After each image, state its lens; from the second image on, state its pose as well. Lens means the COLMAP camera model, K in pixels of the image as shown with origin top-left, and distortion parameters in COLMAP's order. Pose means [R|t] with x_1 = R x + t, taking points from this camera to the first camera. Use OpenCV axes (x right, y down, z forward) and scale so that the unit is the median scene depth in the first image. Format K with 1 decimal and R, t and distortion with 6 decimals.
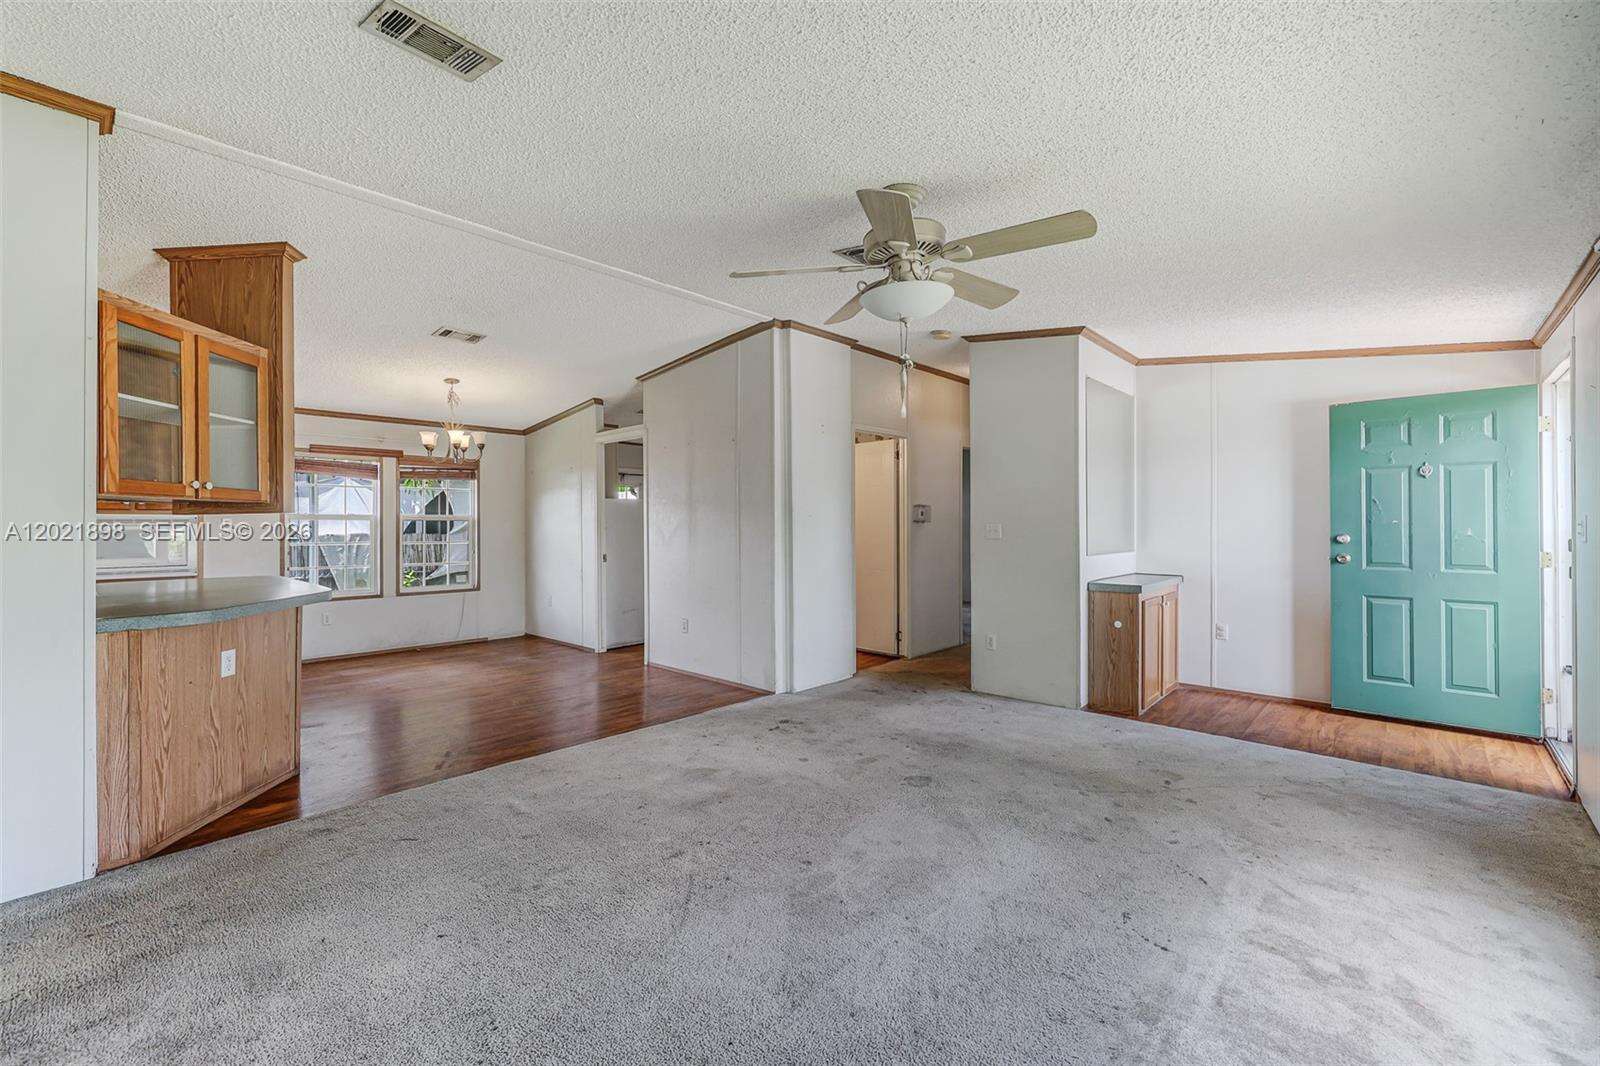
lens RADIAL K [[675.3, 0, 790.5], [0, 675.3, 521.7], [0, 0, 1]] dist [-0.001838, 0.000167]
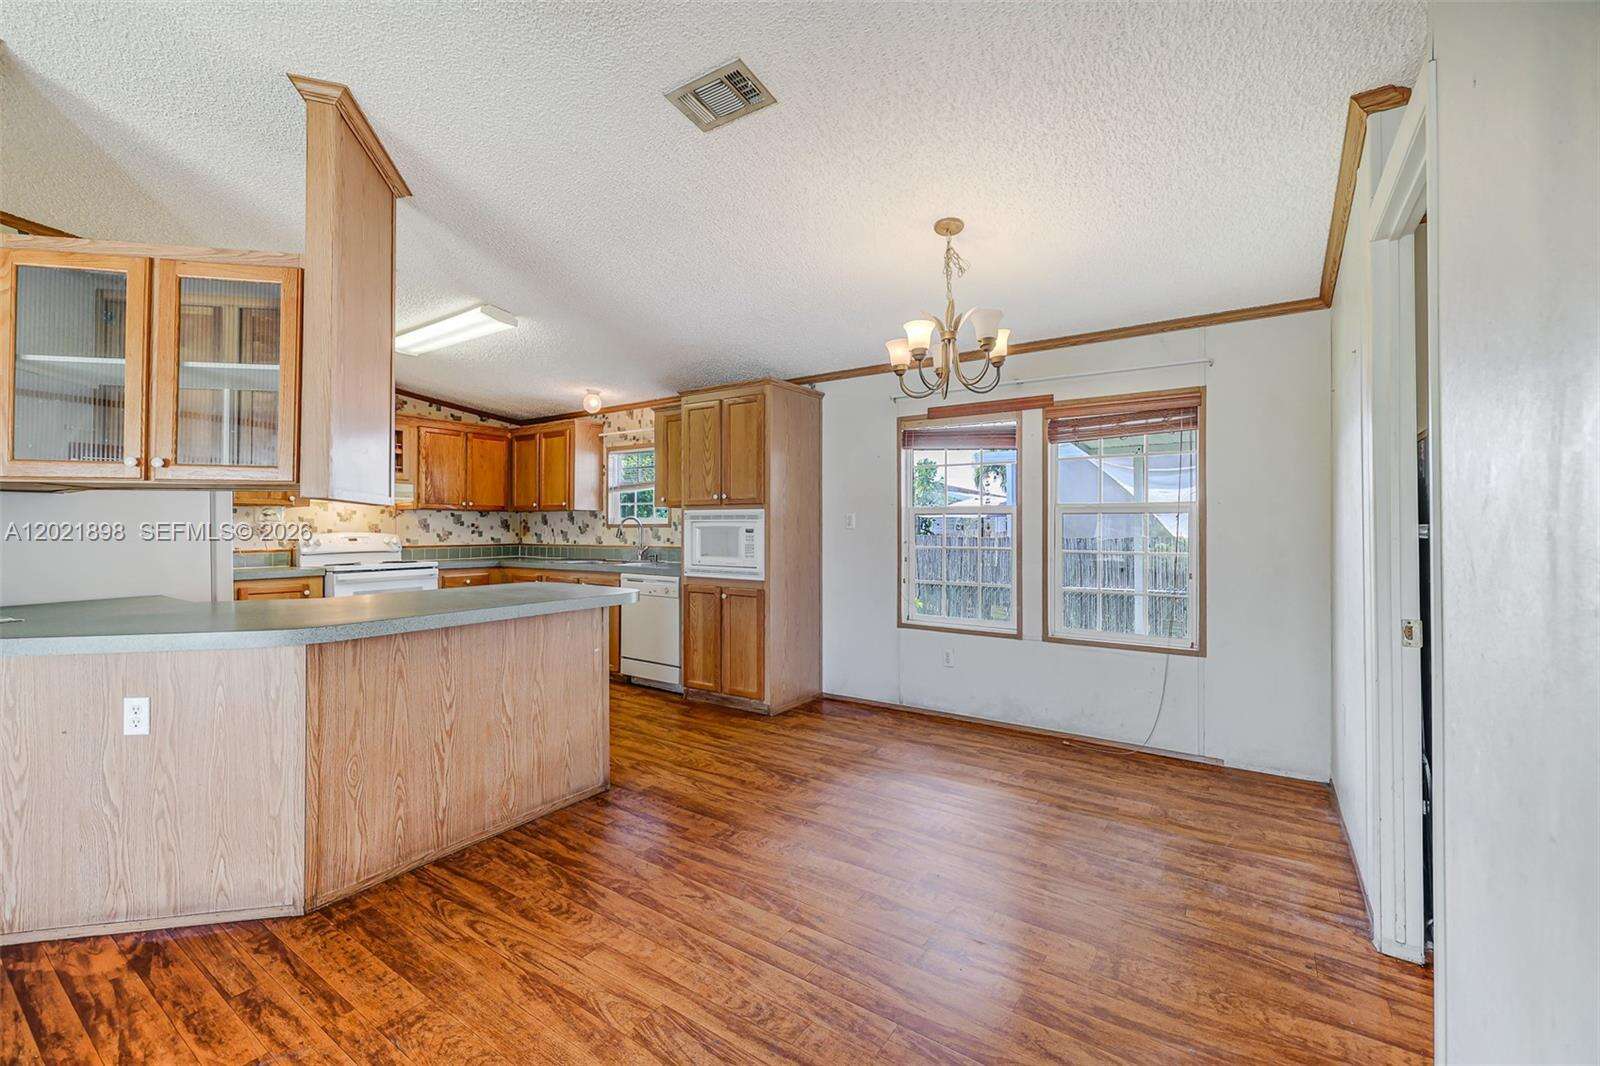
lens RADIAL K [[675.3, 0, 784.0], [0, 675.3, 519.5], [0, 0, 1]] dist [-0.001838, 0.000167]
pose [[0.136385, -0.006678, -0.990633, -0.039320], [0.002966, 0.999976, -0.006333, 0.009998], [0.990651, -0.002075, 0.136401, 1.066206]]
